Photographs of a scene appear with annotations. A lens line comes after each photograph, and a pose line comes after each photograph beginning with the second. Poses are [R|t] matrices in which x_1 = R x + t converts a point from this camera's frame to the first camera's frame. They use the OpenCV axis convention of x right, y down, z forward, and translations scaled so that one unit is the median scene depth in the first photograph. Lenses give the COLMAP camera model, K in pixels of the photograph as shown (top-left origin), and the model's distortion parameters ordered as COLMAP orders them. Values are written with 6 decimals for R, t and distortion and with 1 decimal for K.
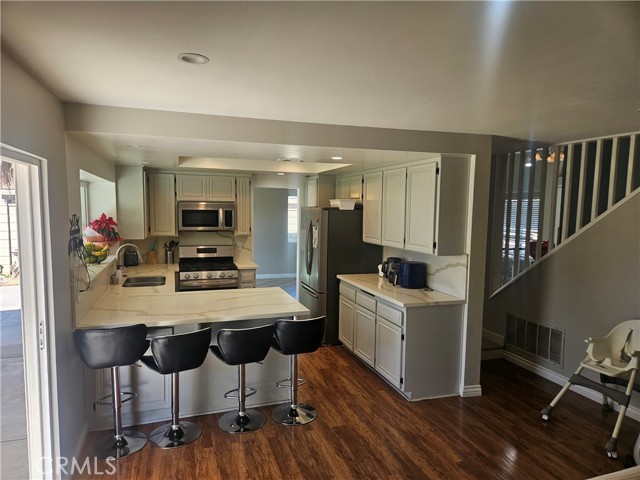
lens RADIAL K [[428.2, 0, 315.0], [0, 428.2, 242.7], [0, 0, 1]] dist [0.080842, -0.064681]
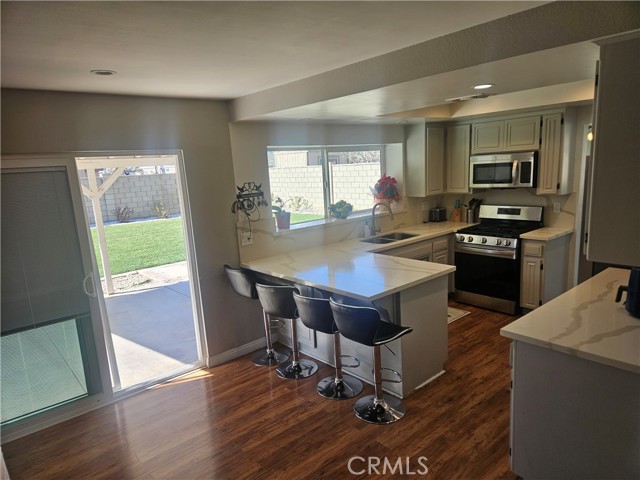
lens RADIAL K [[428.2, 0, 321.8], [0, 428.2, 246.6], [0, 0, 1]] dist [0.080842, -0.064681]
pose [[0.390177, 0.142312, -0.909675, 0.418596], [-0.014310, 0.988801, 0.148552, -0.037023], [0.920629, -0.044944, 0.387844, 0.360555]]
